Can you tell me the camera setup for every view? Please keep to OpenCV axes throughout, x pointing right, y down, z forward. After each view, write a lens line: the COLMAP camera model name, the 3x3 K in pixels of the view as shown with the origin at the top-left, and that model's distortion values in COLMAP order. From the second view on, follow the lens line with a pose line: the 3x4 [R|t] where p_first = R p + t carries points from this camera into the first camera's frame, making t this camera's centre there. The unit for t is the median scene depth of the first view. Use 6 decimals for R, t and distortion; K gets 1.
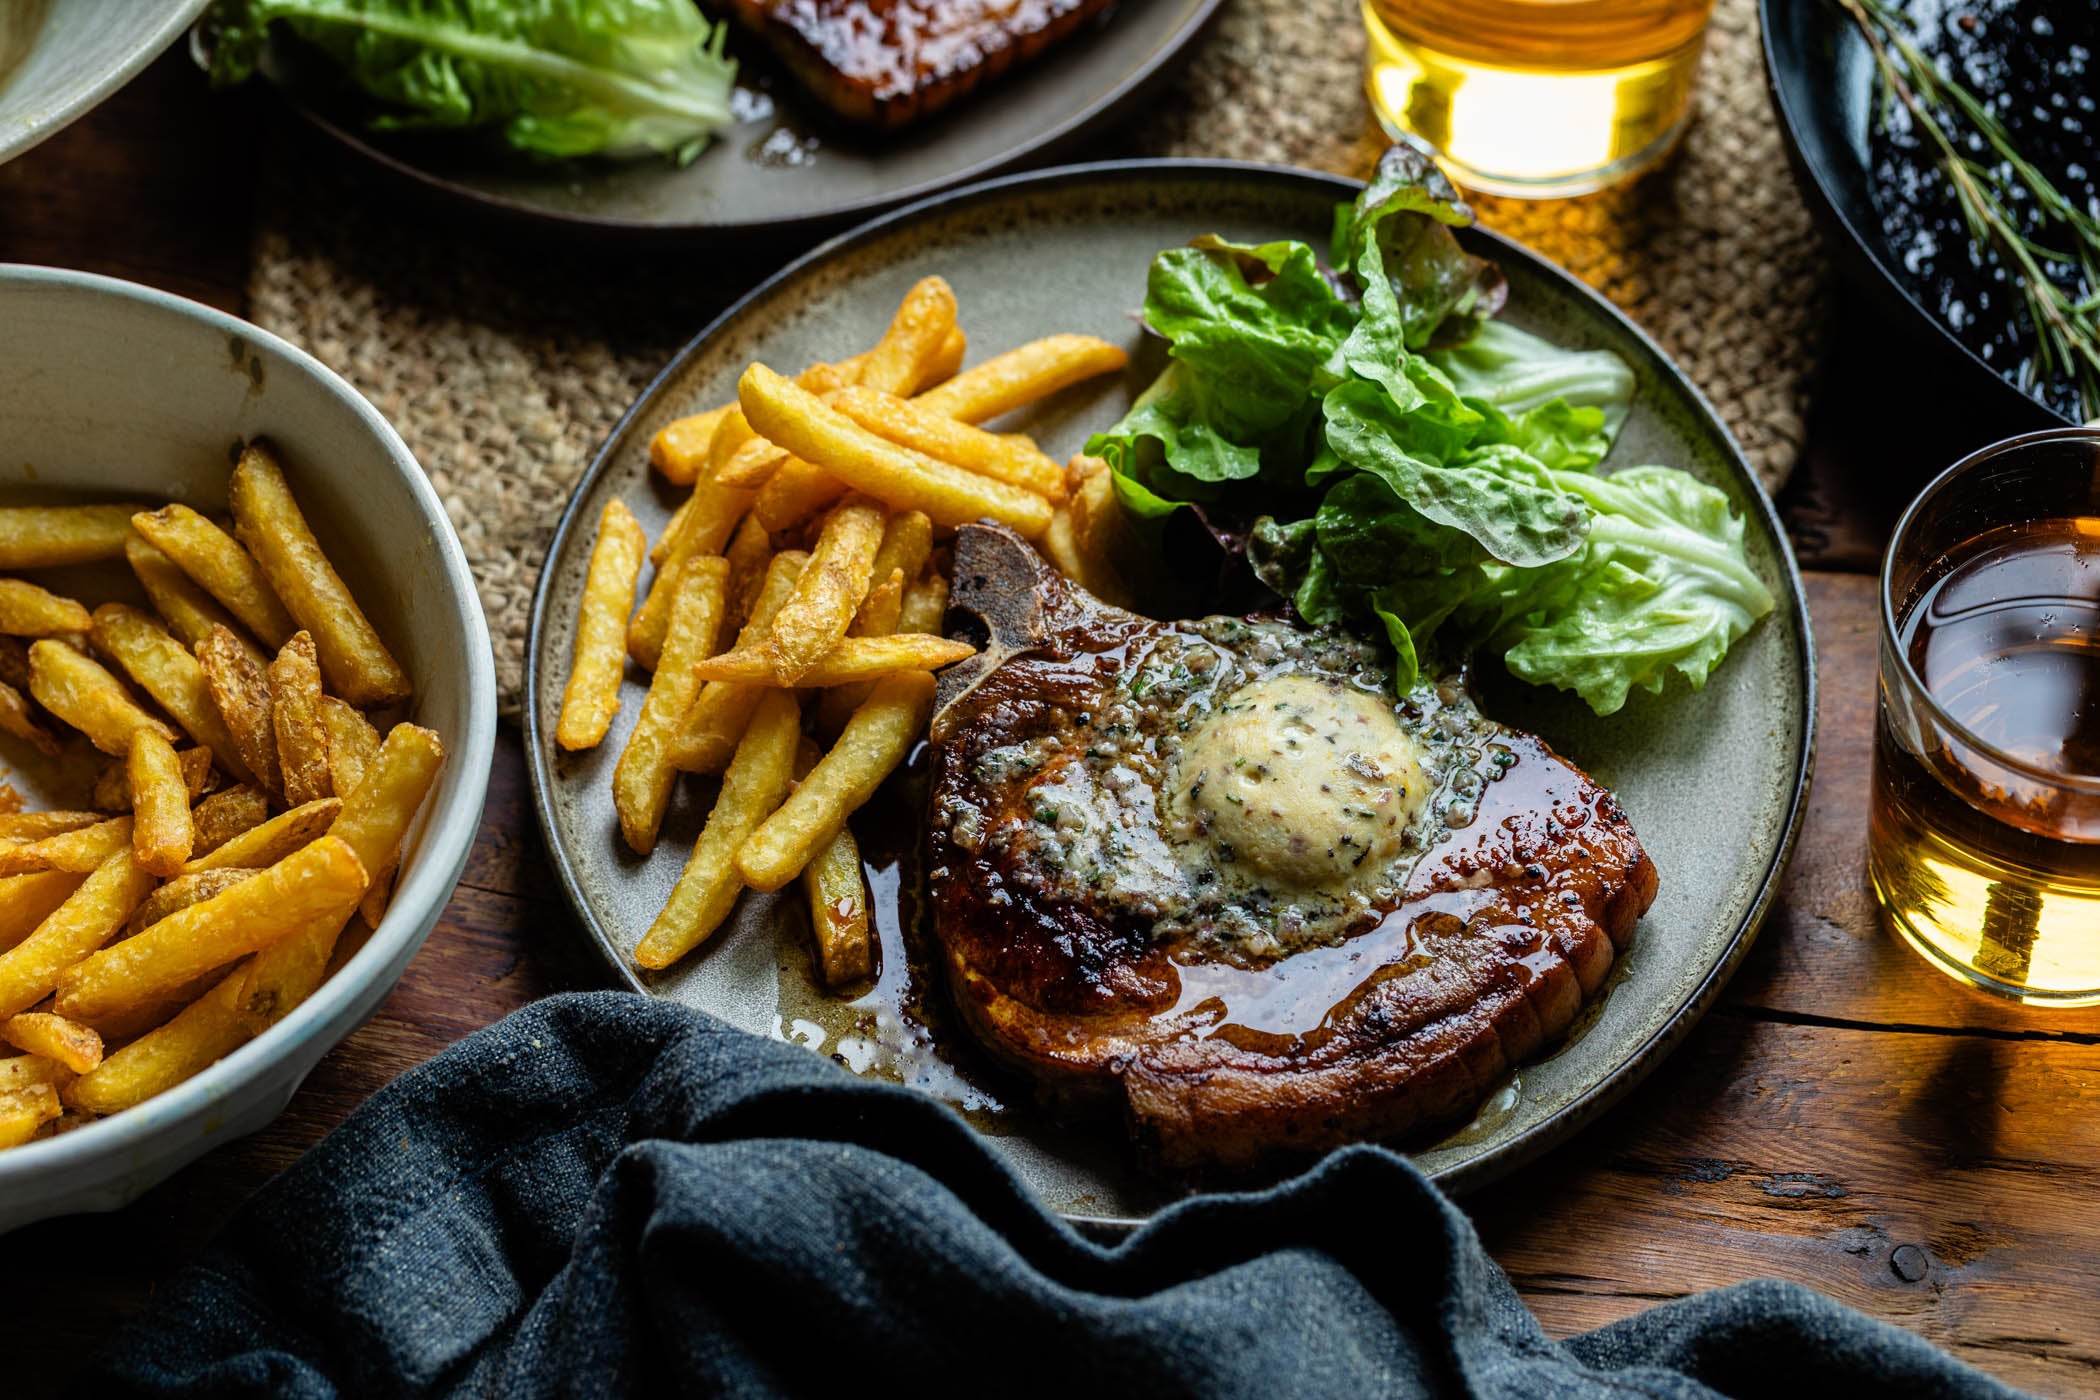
lens RADIAL K [[6276.5, 0, 1031.0], [0, 6276.5, 712.4], [0, 0, 1]] dist [-0.006895, 0.000000]
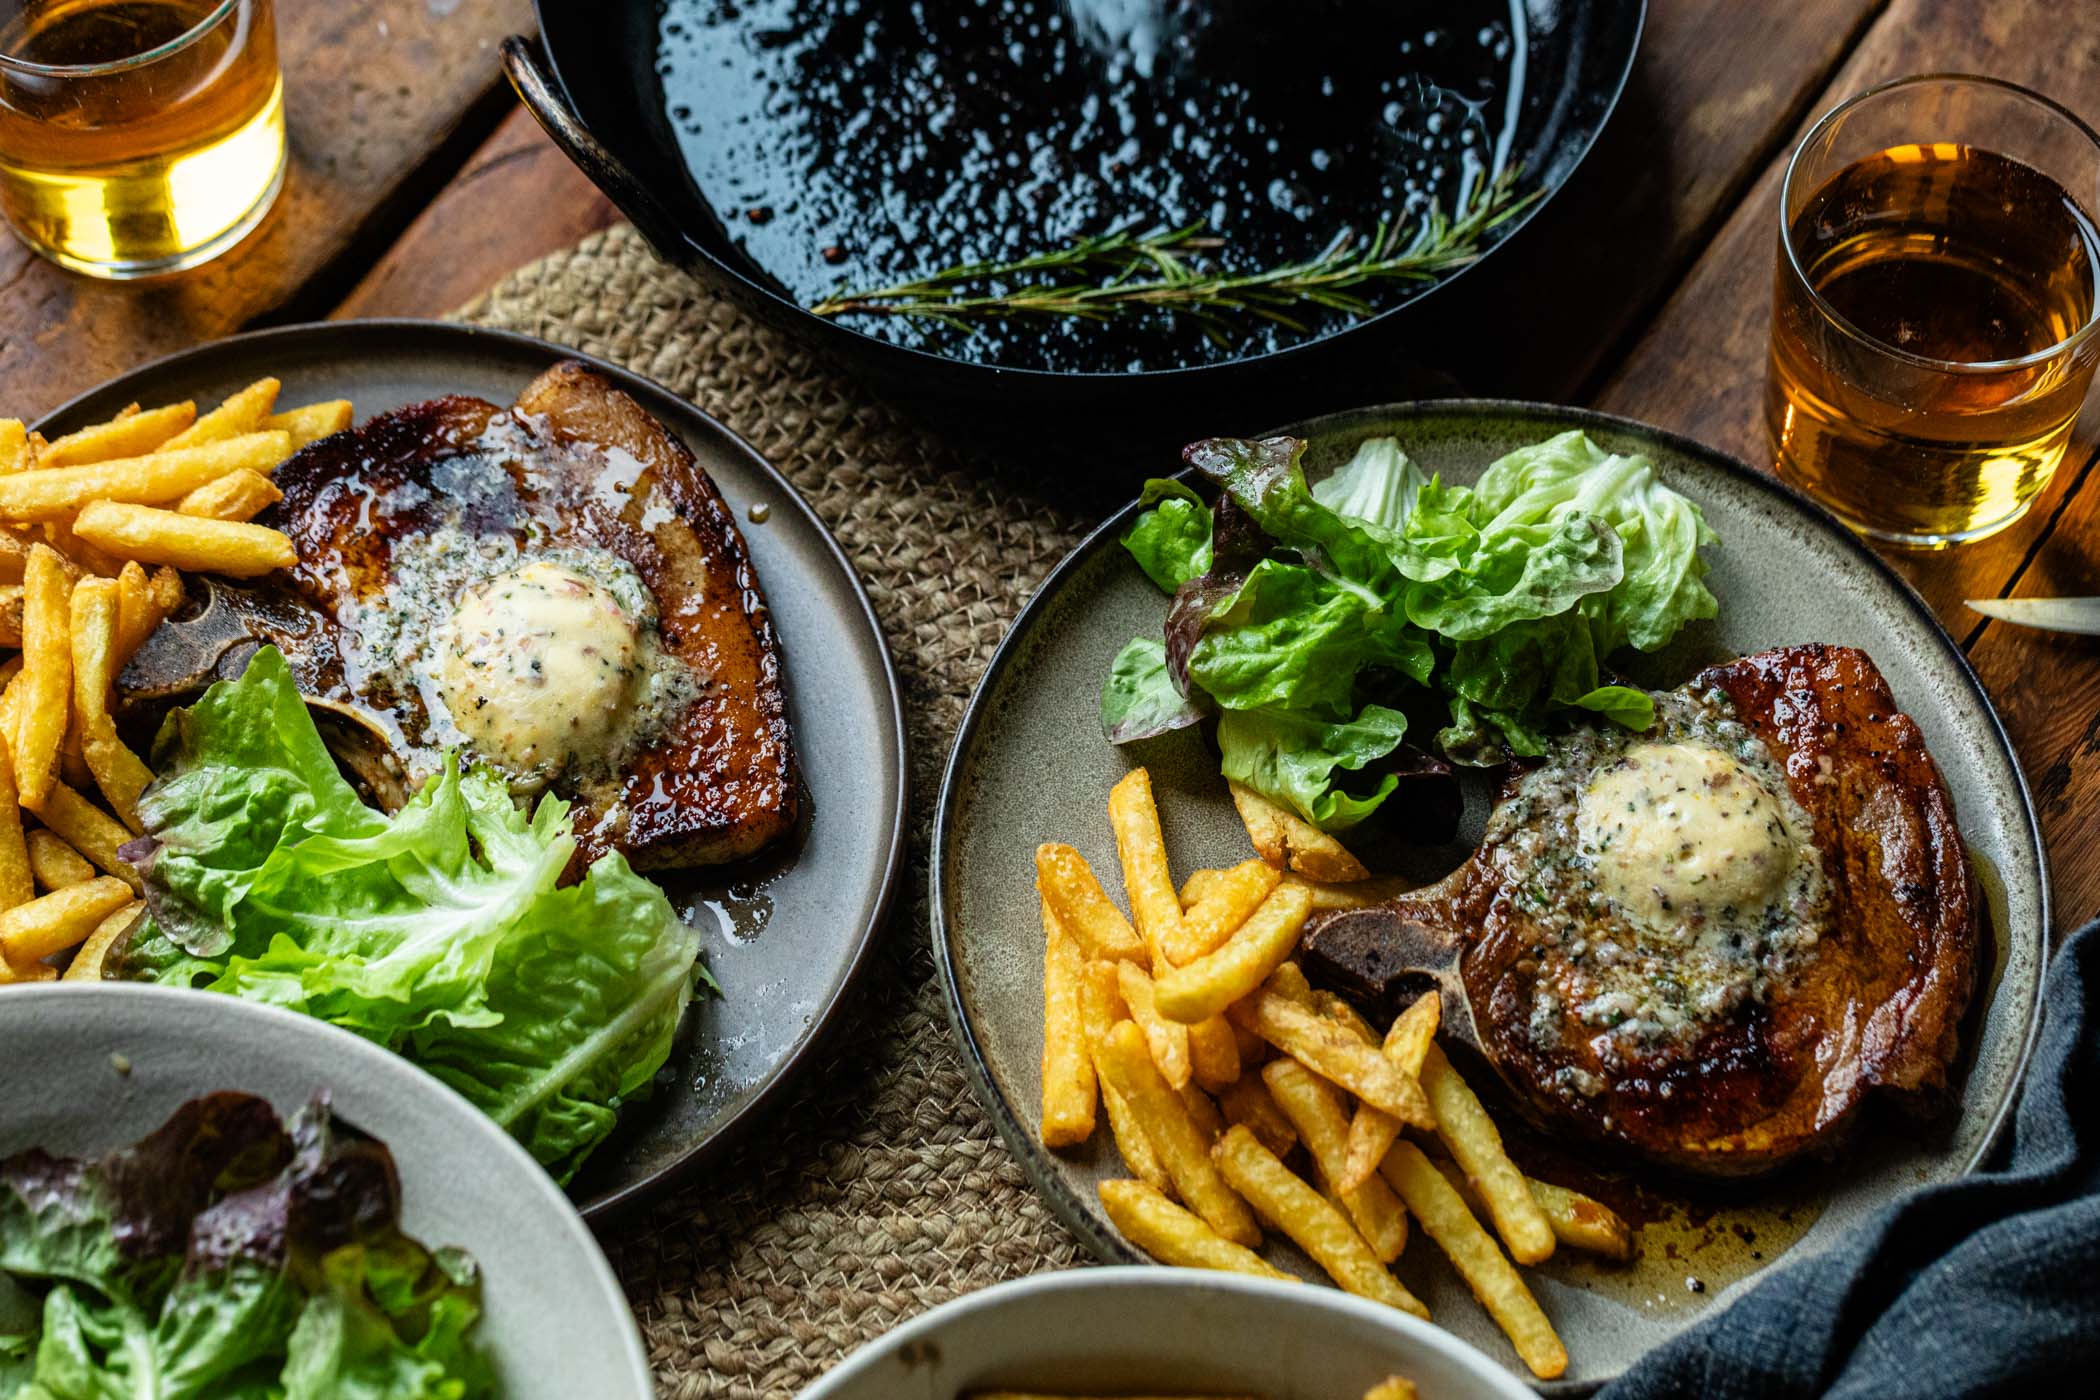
lens RADIAL K [[6276.5, 0, 1066.5], [0, 6276.5, 719.0], [0, 0, 1]] dist [-0.006895, 0.000000]
pose [[0.474931, -0.751397, 0.458087, -0.525292], [0.716155, 0.632519, 0.295029, -0.425138], [-0.511433, 0.187943, 0.838519, 0.075403]]
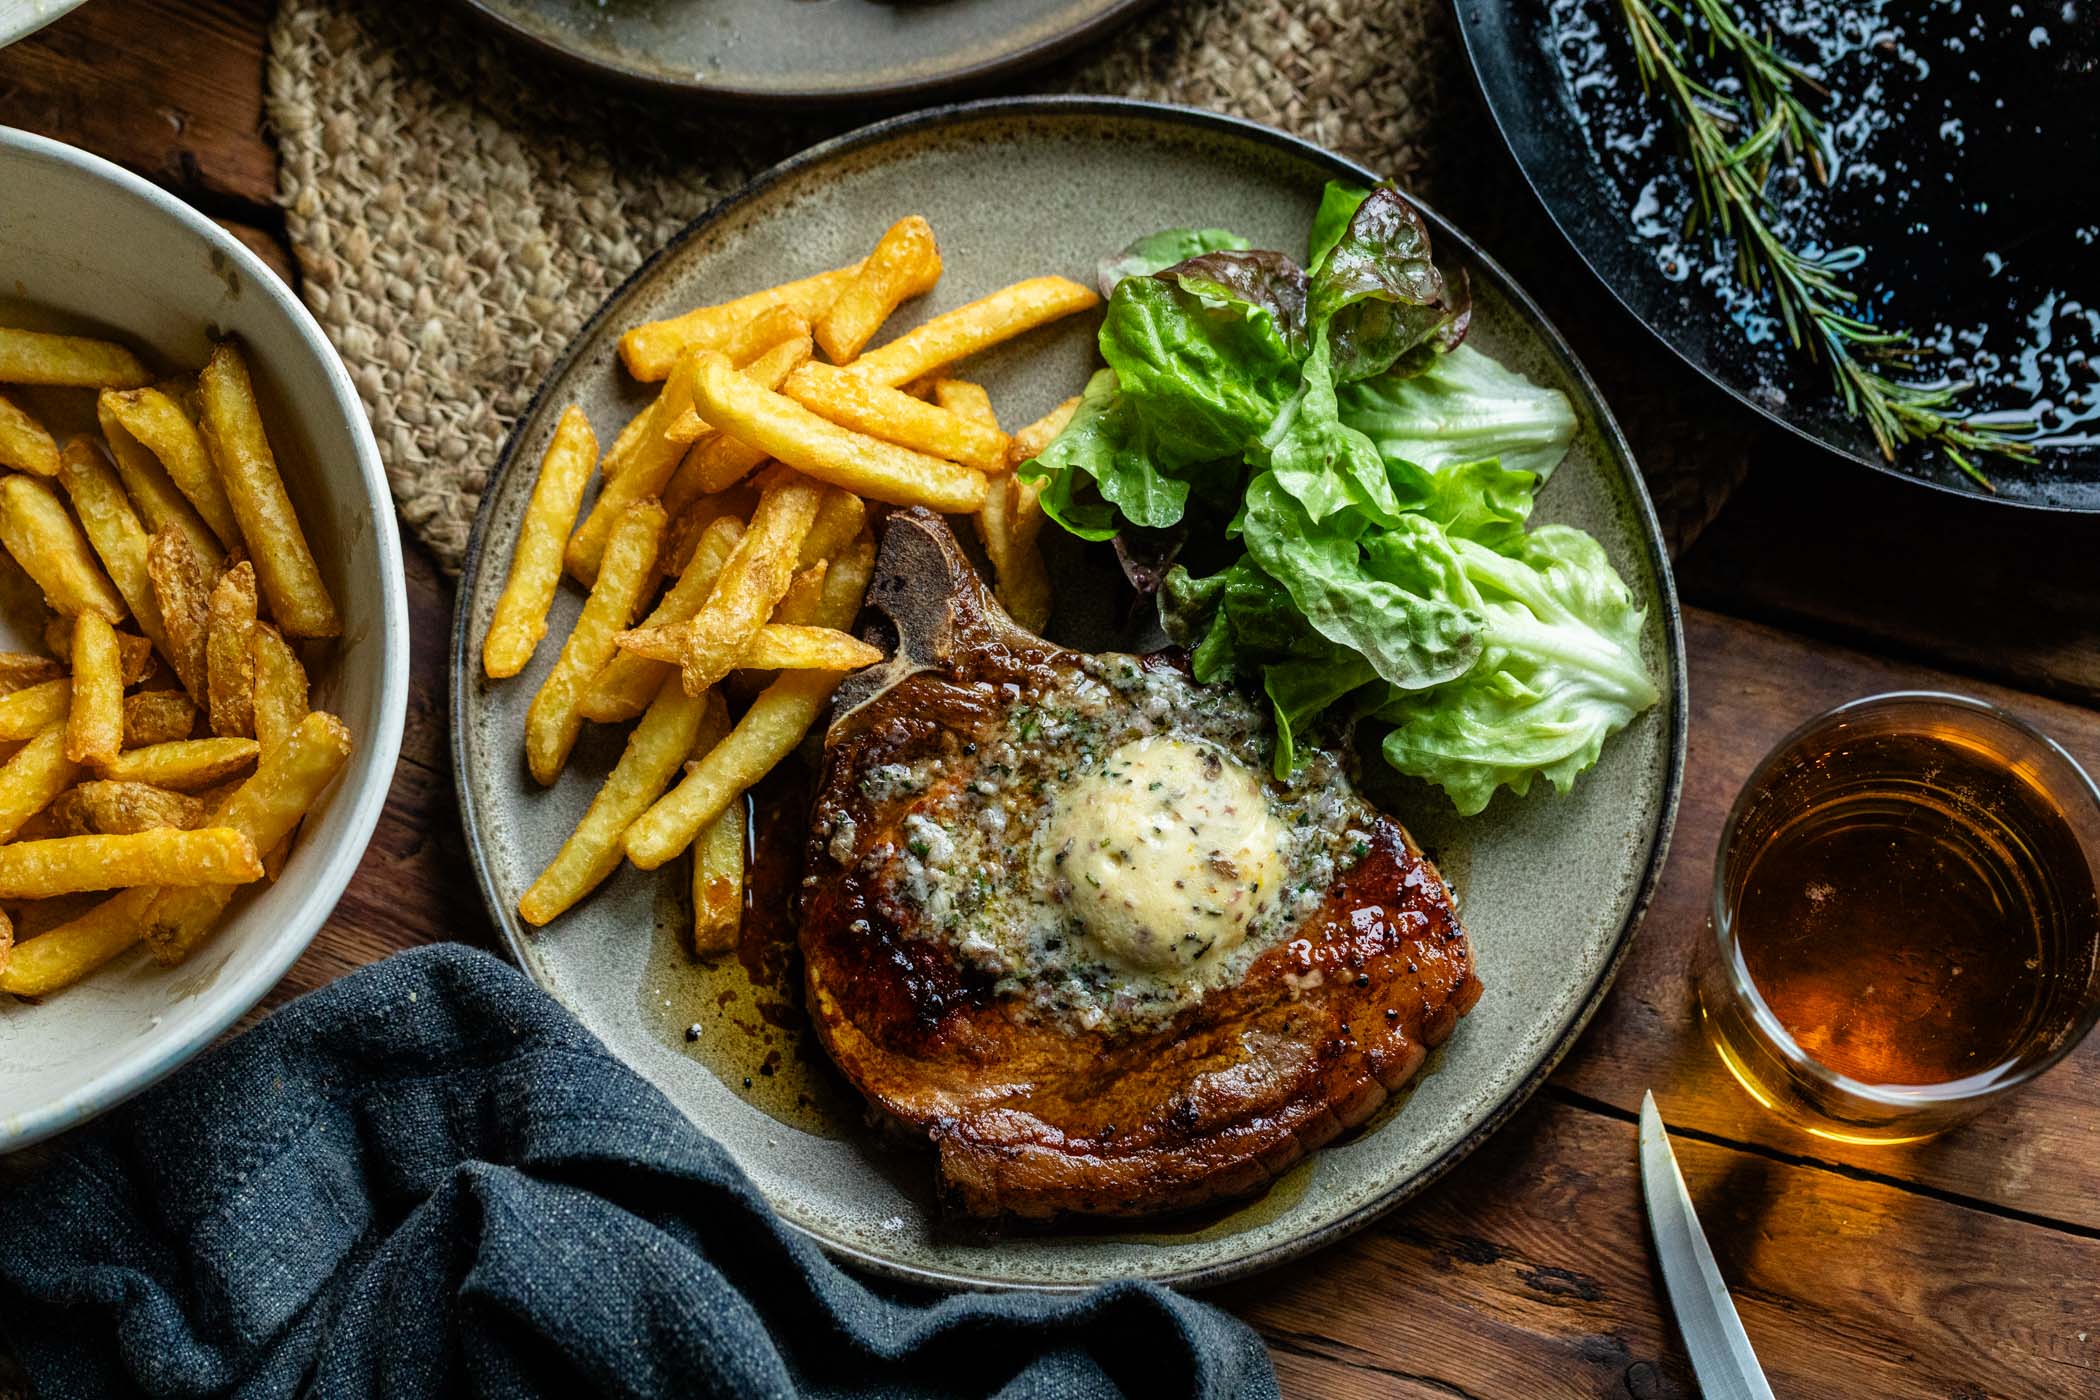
lens RADIAL K [[6276.5, 0, 1055.3], [0, 6276.5, 691.7], [0, 0, 1]] dist [-0.006895, 0.000000]
pose [[0.986554, 0.162249, -0.019668, 0.041270], [-0.143757, 0.918705, 0.367852, -0.395599], [0.077753, -0.360078, 0.929676, 0.028385]]
